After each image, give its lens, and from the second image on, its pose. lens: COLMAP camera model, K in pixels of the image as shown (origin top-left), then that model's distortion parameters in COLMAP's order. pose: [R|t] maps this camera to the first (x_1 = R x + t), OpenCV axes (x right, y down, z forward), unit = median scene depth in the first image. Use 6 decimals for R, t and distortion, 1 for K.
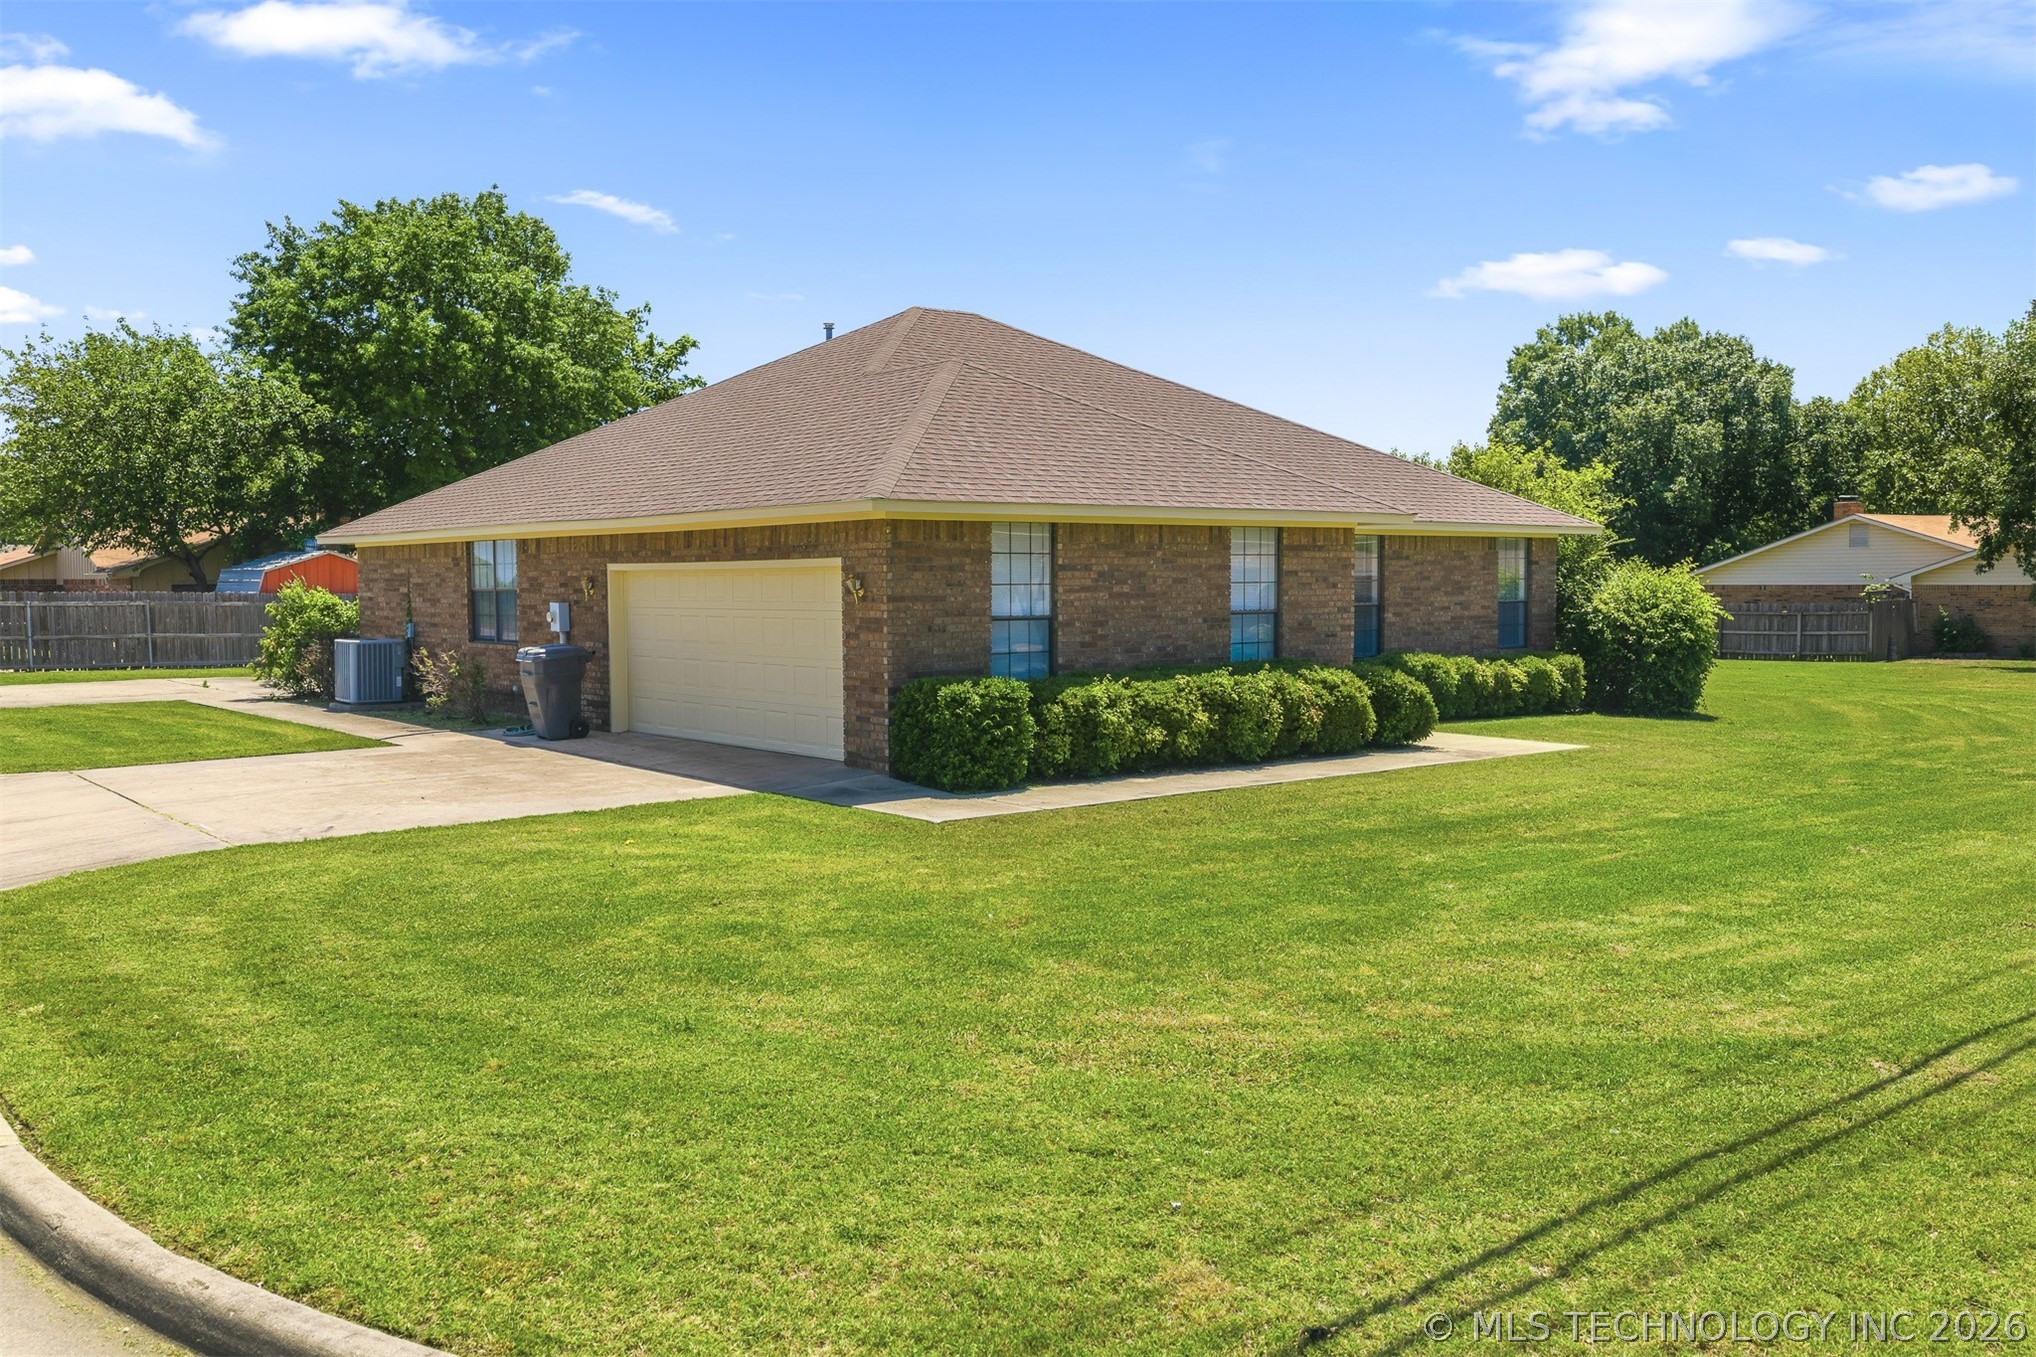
lens RADIAL K [[1681.1, 0, 1025.0], [0, 1681.1, 689.2], [0, 0, 1]] dist [0.015161, -0.023760]
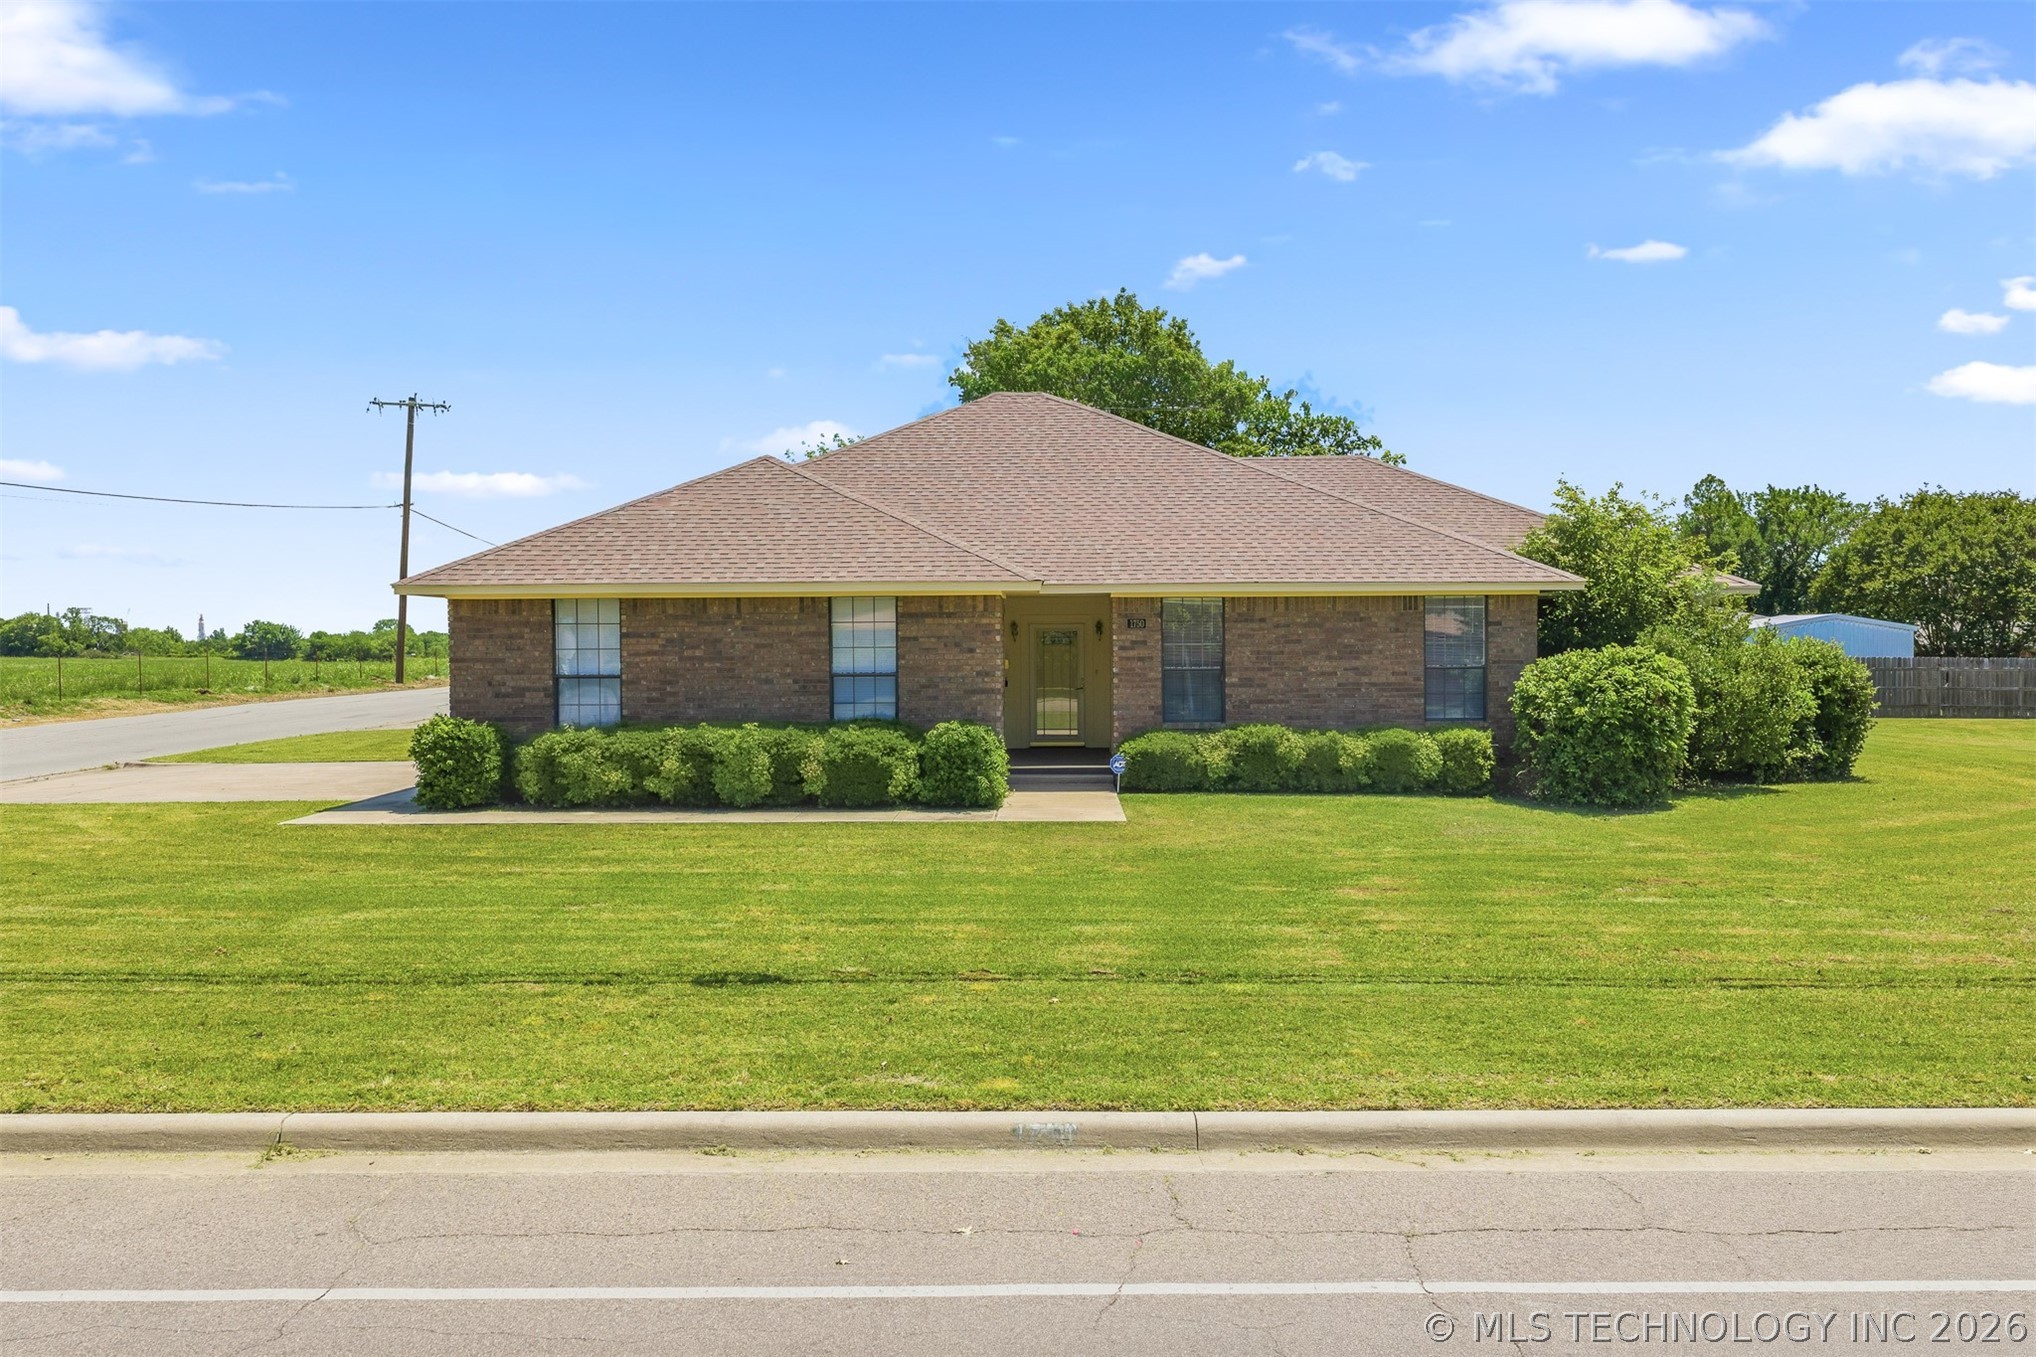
lens RADIAL K [[1681.1, 0, 1025.0], [0, 1681.1, 689.2], [0, 0, 1]] dist [0.015161, -0.023760]
pose [[0.768899, 0.022755, -0.638965, 0.955857], [-0.040358, 0.999101, -0.012985, -0.027943], [0.638095, 0.035771, 0.769126, 0.241685]]
